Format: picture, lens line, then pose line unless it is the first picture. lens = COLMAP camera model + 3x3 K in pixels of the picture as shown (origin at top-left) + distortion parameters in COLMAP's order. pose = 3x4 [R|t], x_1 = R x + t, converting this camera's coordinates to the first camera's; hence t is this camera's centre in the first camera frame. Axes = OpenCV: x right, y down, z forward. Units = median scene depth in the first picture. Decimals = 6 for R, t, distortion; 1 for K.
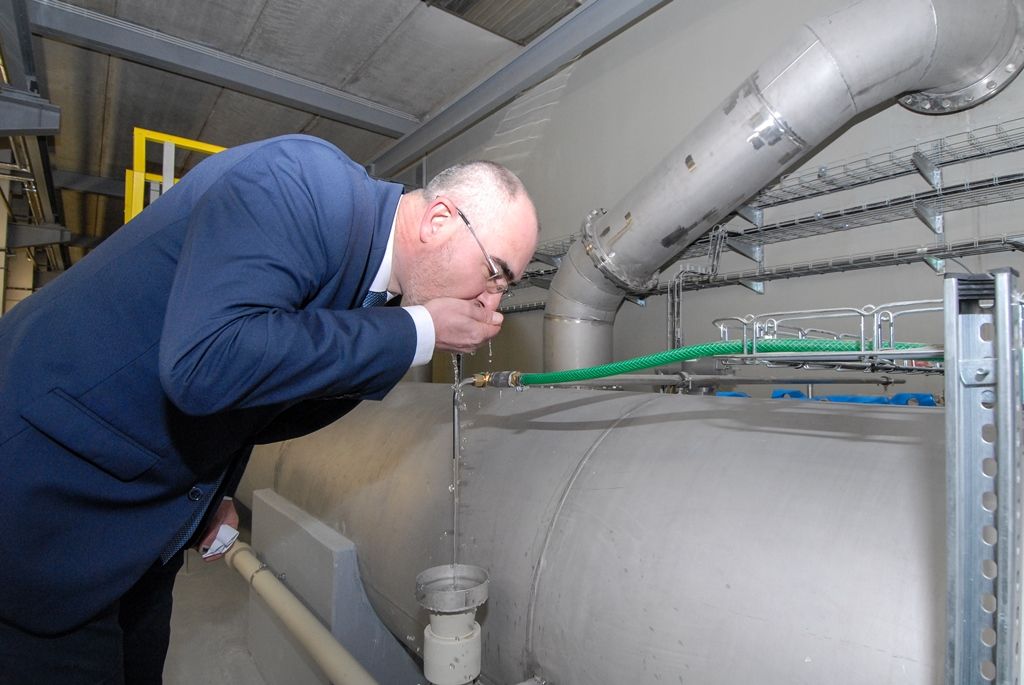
lens RADIAL K [[537.0, 0, 512.0], [0, 537.0, 342.5], [0, 0, 1]] dist [0.023730, -0.038906]
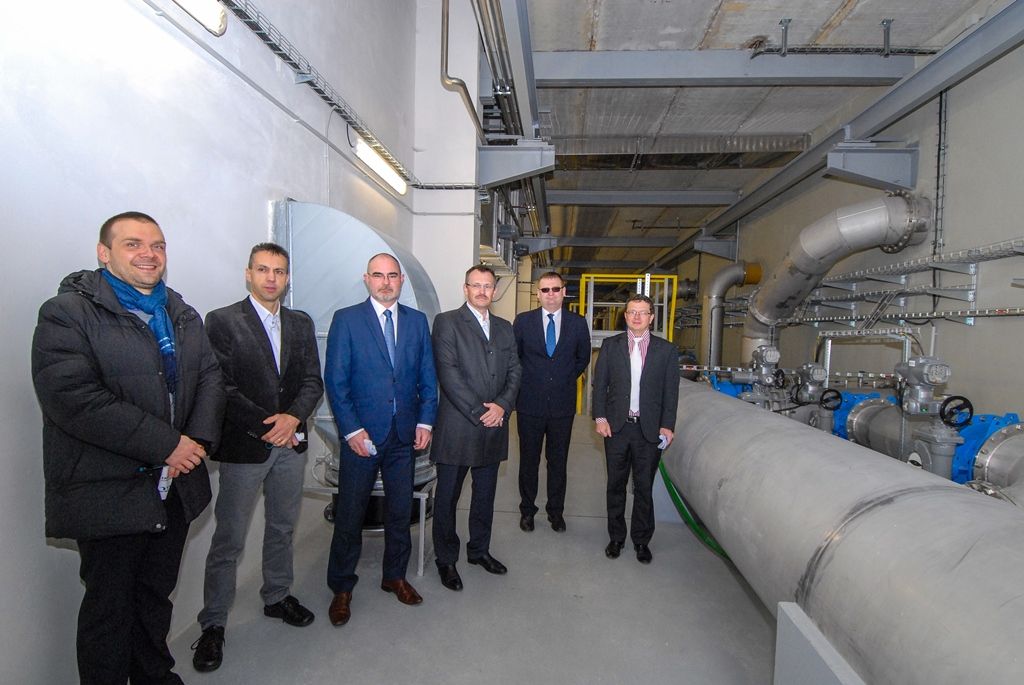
lens RADIAL K [[526.0, 0, 512.0], [0, 526.0, 342.5], [0, 0, 1]] dist [0.025670, -0.038821]
pose [[0.721273, 0.008364, -0.692600, 0.935906], [0.041084, 0.997650, 0.054832, -0.201349], [0.691431, -0.068003, 0.719235, -1.287351]]
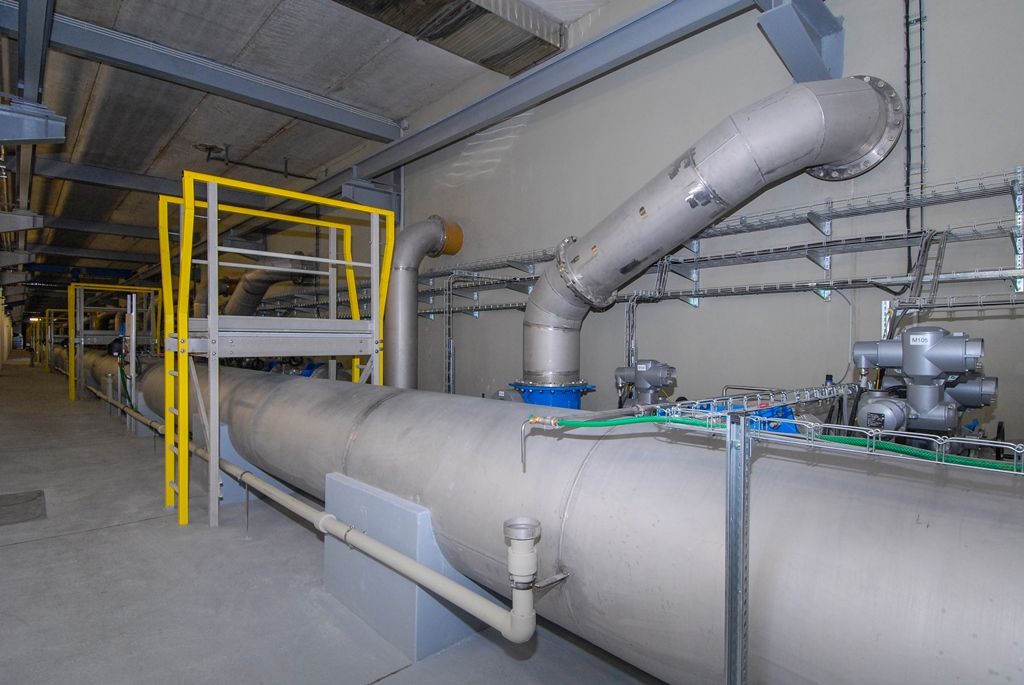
lens RADIAL K [[526.0, 0, 512.0], [0, 526.0, 342.5], [0, 0, 1]] dist [0.025670, -0.038821]
pose [[0.996600, -0.001707, 0.082374, -0.074373], [-0.002506, 0.998695, 0.051017, -0.076842], [-0.082354, -0.051050, 0.995295, -0.211136]]
